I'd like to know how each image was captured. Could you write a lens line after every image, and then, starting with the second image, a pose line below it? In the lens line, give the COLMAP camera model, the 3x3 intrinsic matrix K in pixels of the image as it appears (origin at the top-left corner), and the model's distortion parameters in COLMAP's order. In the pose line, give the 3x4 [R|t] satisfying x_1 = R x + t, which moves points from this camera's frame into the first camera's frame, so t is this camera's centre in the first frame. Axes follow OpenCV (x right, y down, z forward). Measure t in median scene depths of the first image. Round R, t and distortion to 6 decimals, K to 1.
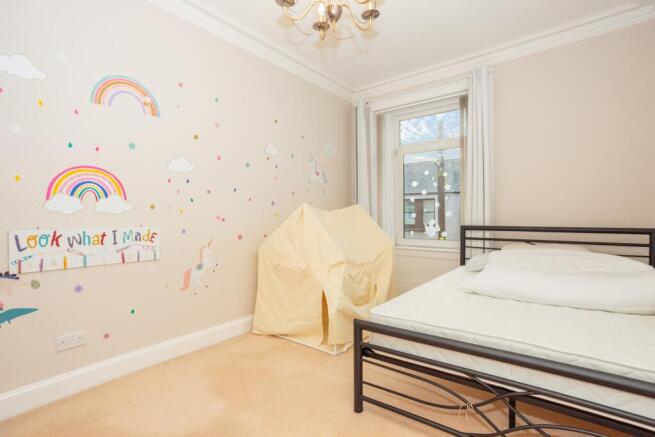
lens RADIAL K [[317.3, 0, 327.1], [0, 317.3, 218.6], [0, 0, 1]] dist [-0.022629, 0.006442]
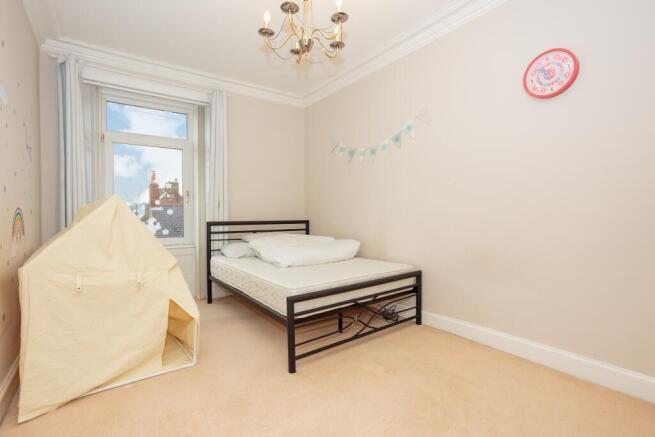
lens RADIAL K [[317.3, 0, 326.3], [0, 317.3, 217.1], [0, 0, 1]] dist [-0.022629, 0.006442]
pose [[0.255751, -0.006668, 0.966720, -0.581087], [0.008571, 0.999953, 0.004630, 0.003570], [-0.966705, 0.007101, 0.255796, 0.307746]]
